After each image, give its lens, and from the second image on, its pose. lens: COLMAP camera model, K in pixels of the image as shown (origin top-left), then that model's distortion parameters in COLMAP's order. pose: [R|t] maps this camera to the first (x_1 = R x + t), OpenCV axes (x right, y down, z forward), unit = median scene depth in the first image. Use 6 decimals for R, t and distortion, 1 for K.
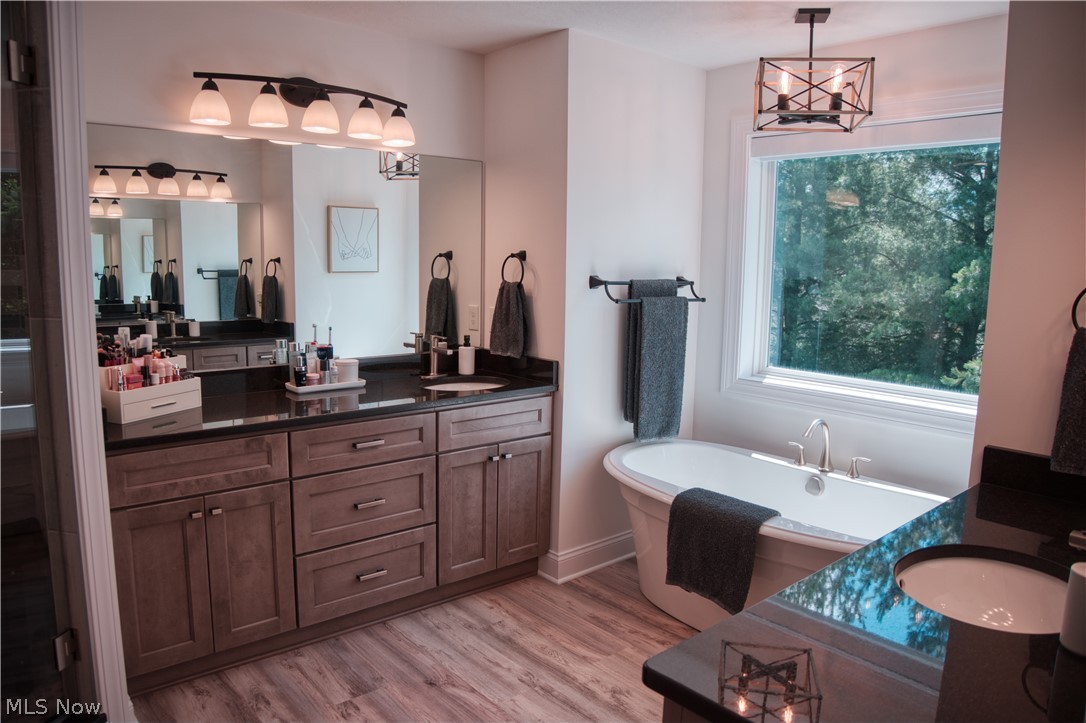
lens RADIAL K [[757.7, 0, 543.0], [0, 757.7, 361.5], [0, 0, 1]] dist [-0.145715, 0.074653]
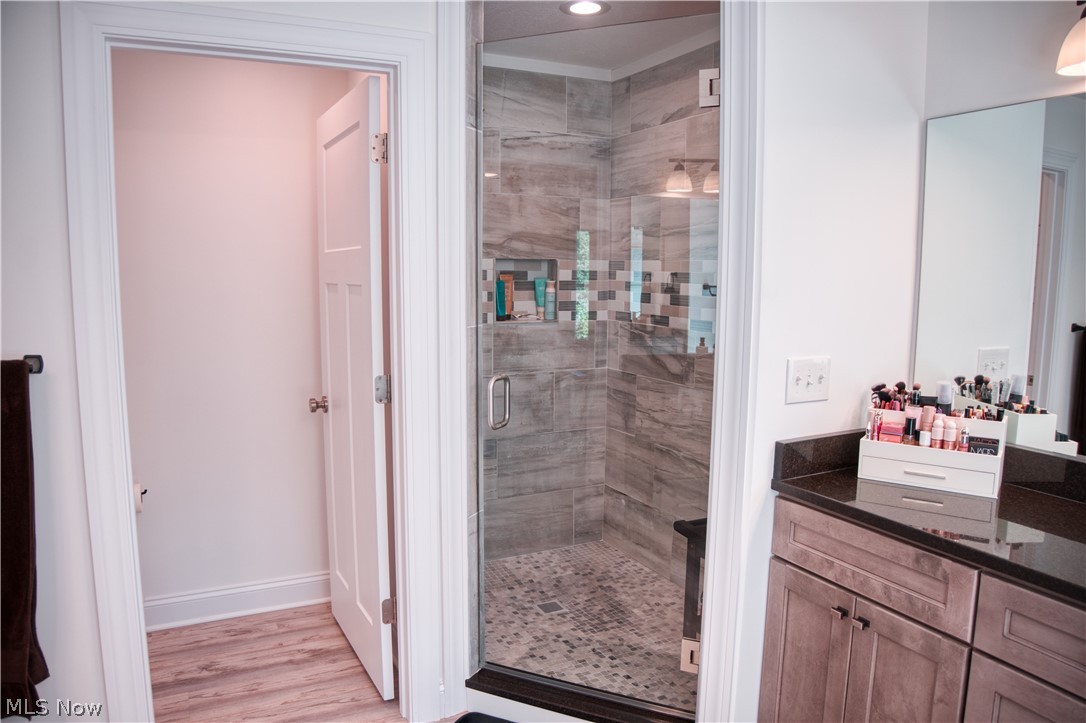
lens RADIAL K [[757.7, 0, 543.0], [0, 757.7, 361.5], [0, 0, 1]] dist [-0.145715, 0.074653]
pose [[-0.217800, 0.106238, -0.970194, 0.287910], [-0.153075, 0.978037, 0.141460, -0.101701], [0.963914, 0.179322, -0.196755, 0.751783]]
